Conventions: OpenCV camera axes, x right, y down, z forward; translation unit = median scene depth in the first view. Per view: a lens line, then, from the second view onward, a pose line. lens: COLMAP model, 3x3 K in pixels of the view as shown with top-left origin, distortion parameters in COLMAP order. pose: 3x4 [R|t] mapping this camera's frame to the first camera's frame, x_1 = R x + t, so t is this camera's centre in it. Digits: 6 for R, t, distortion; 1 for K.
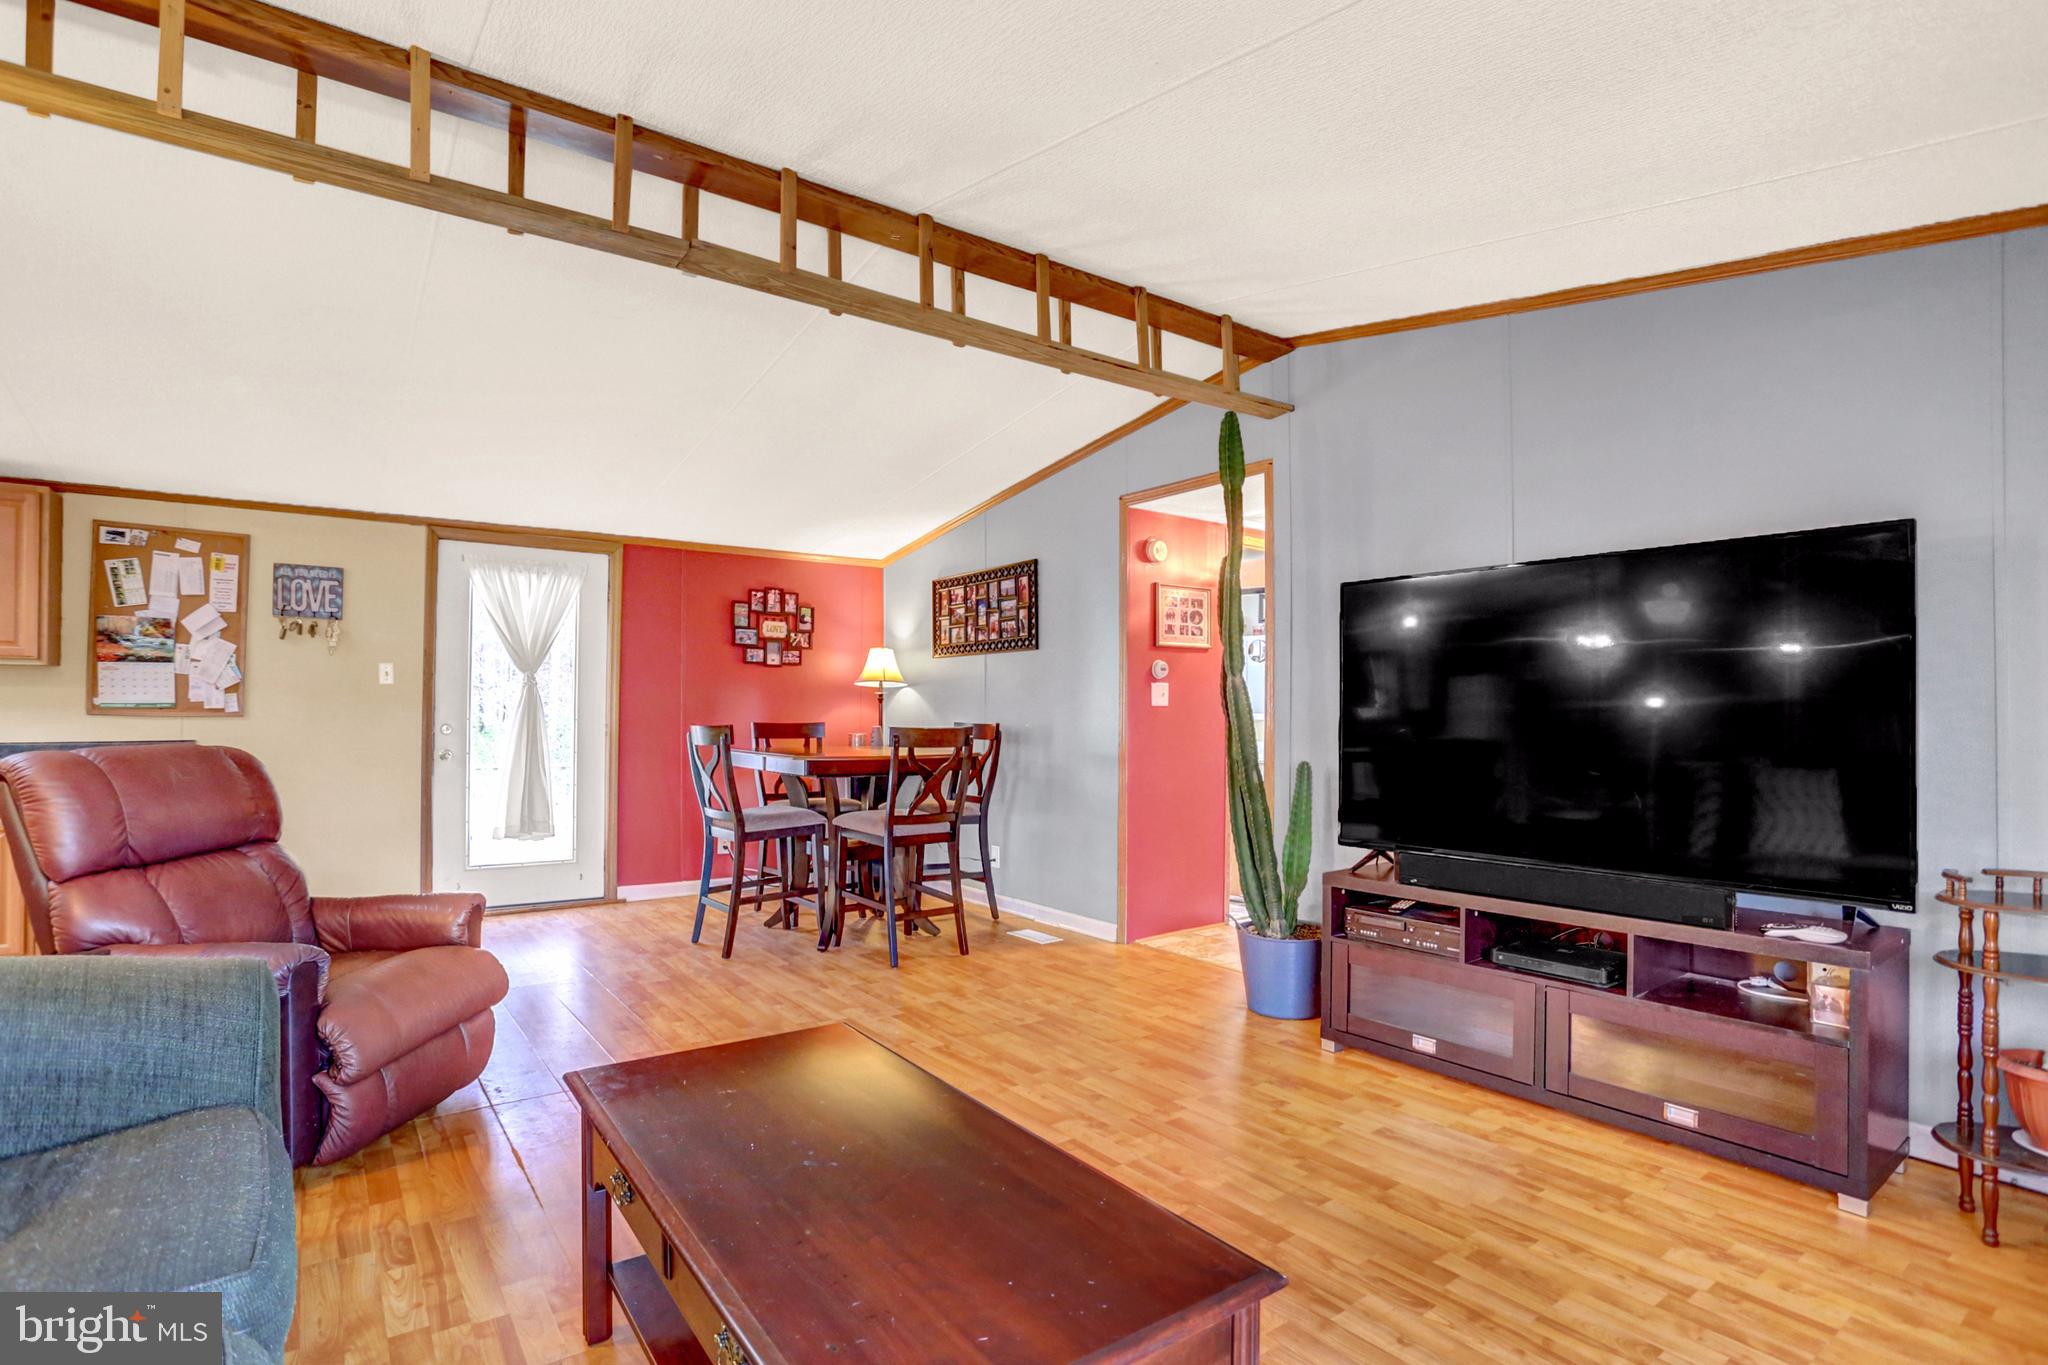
lens RADIAL K [[1014.8, 0, 1043.6], [0, 1014.8, 695.4], [0, 0, 1]] dist [-0.027629, 0.000482]
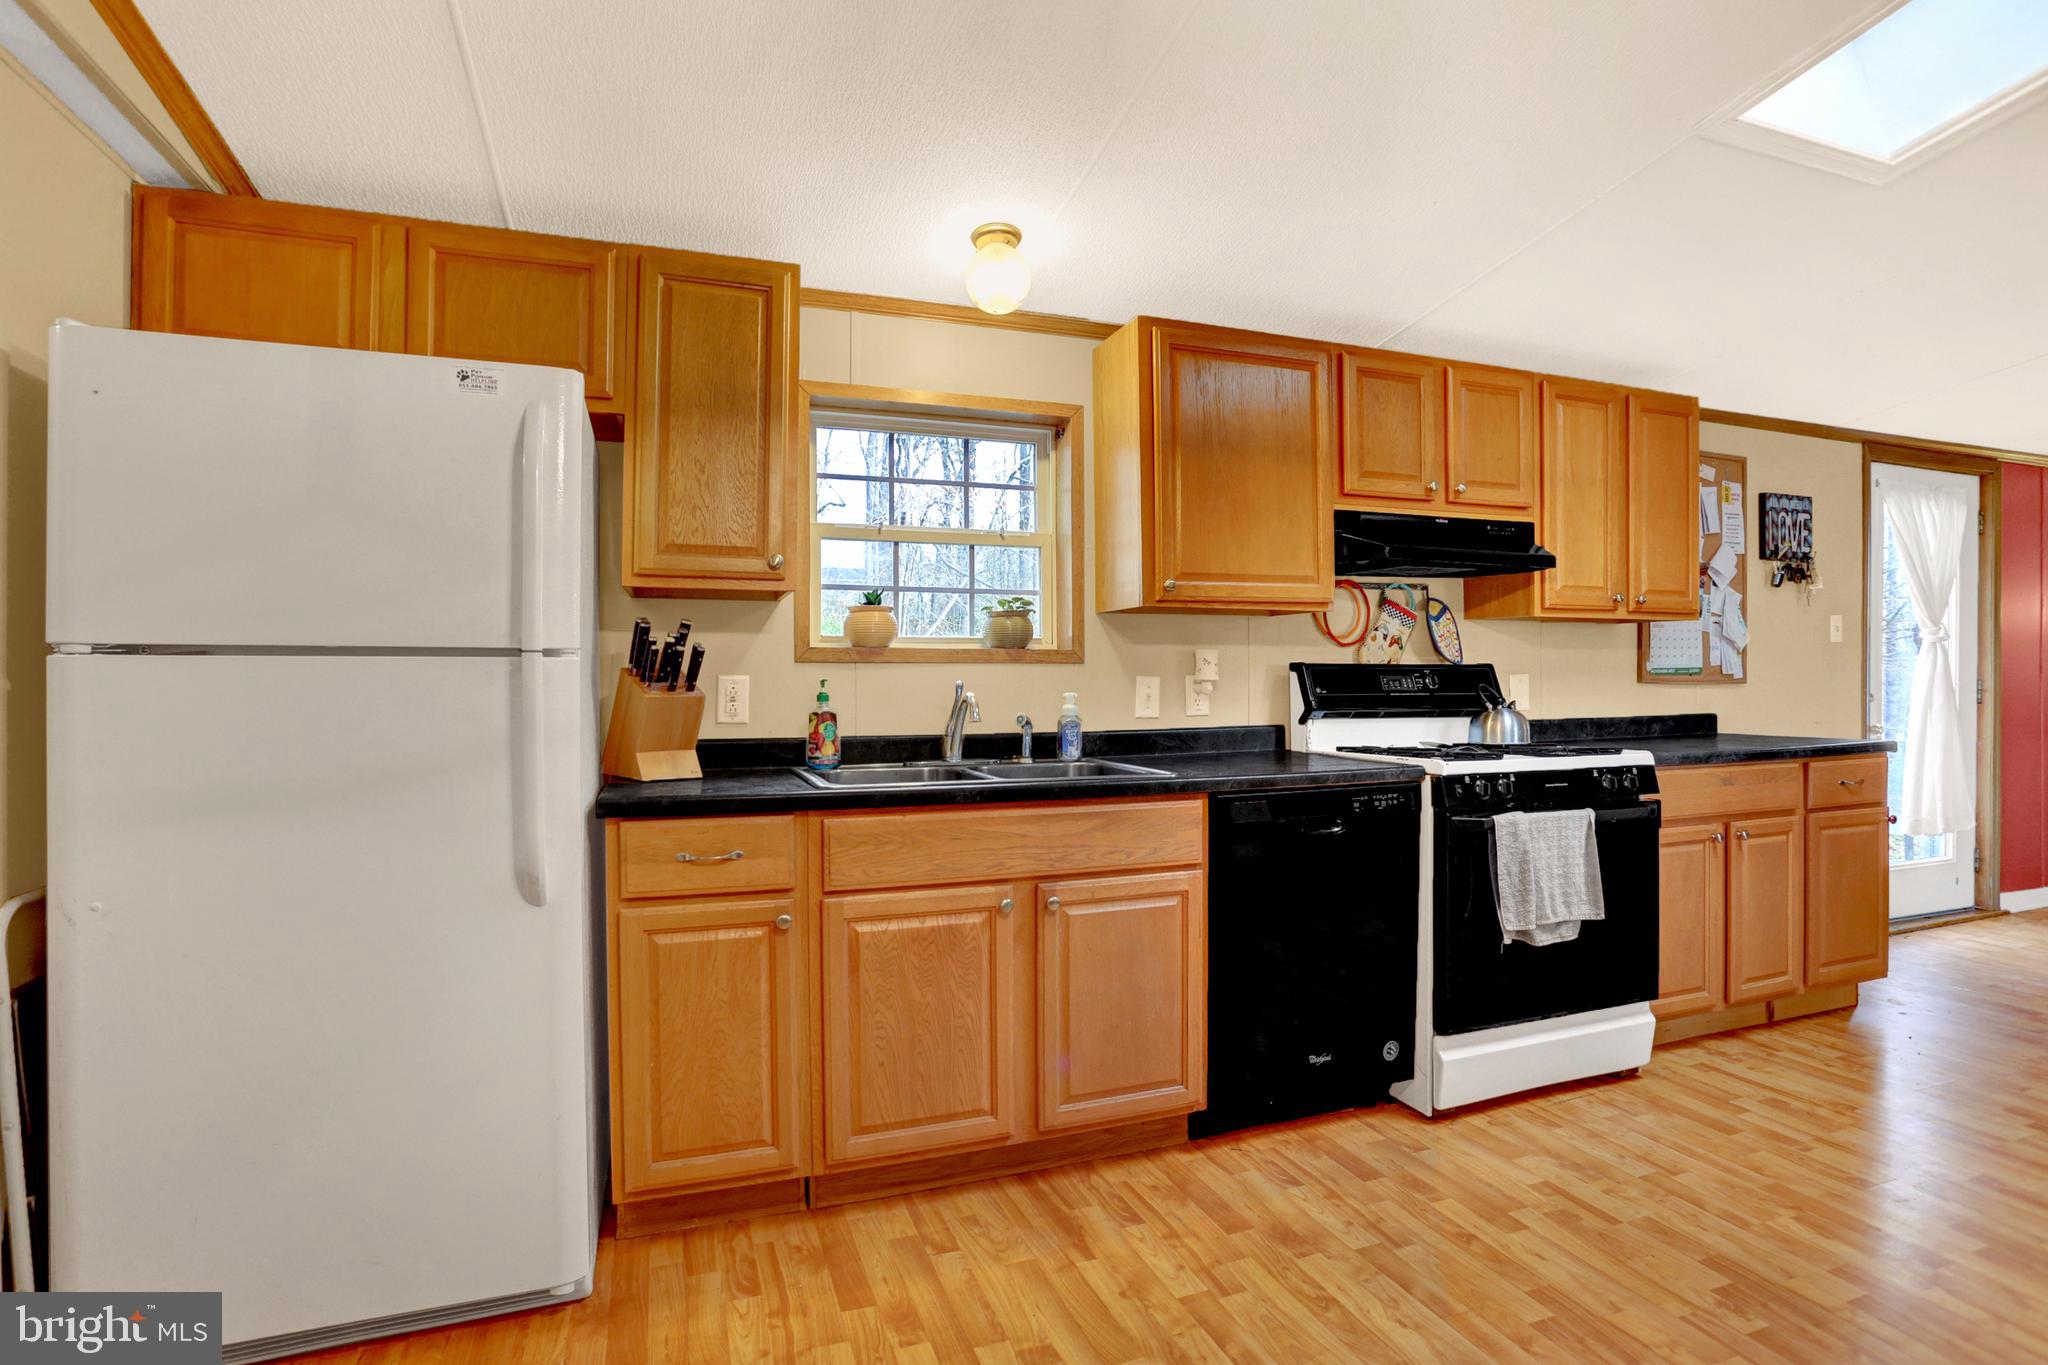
lens RADIAL K [[1007.3, 0, 1024.0], [0, 1007.3, 682.5], [0, 0, 1]] dist [-0.060749, 0.025547]
pose [[0.962822, -0.012103, -0.269865, -1.044832], [0.016169, 0.999787, 0.012847, 0.000587], [0.269652, -0.016733, 0.962812, 0.066858]]
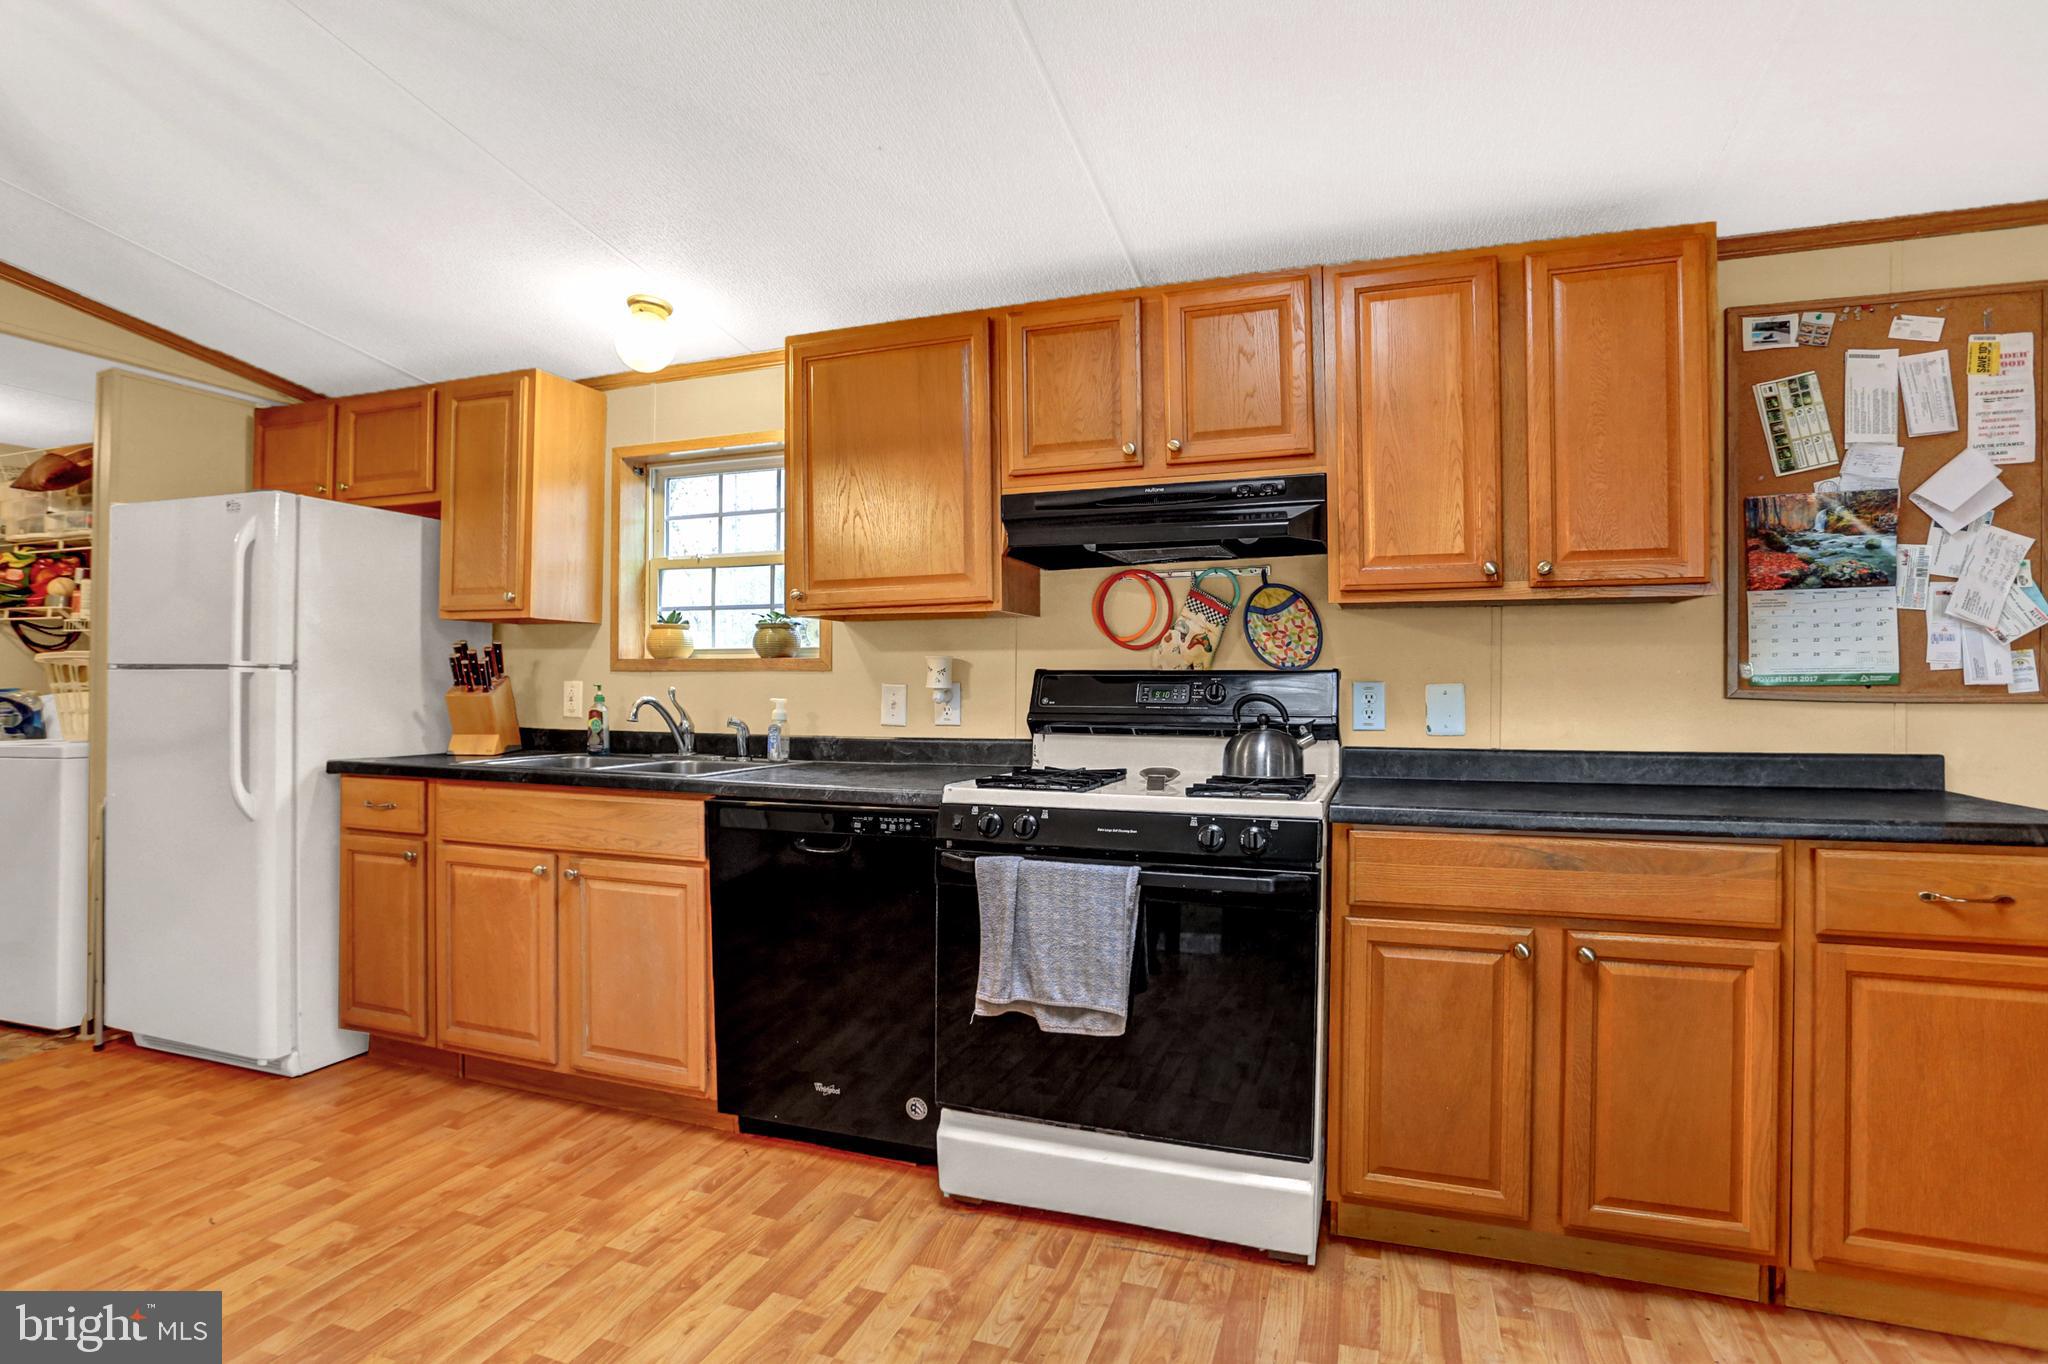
lens RADIAL K [[993.5, 0, 988.3], [0, 993.5, 682.8], [0, 0, 1]] dist [-0.063436, 0.024732]
pose [[0.566274, -0.007941, -0.824179, -0.655656], [0.012587, 0.999920, -0.000985, 0.006246], [0.824121, -0.009816, 0.566329, 0.352117]]
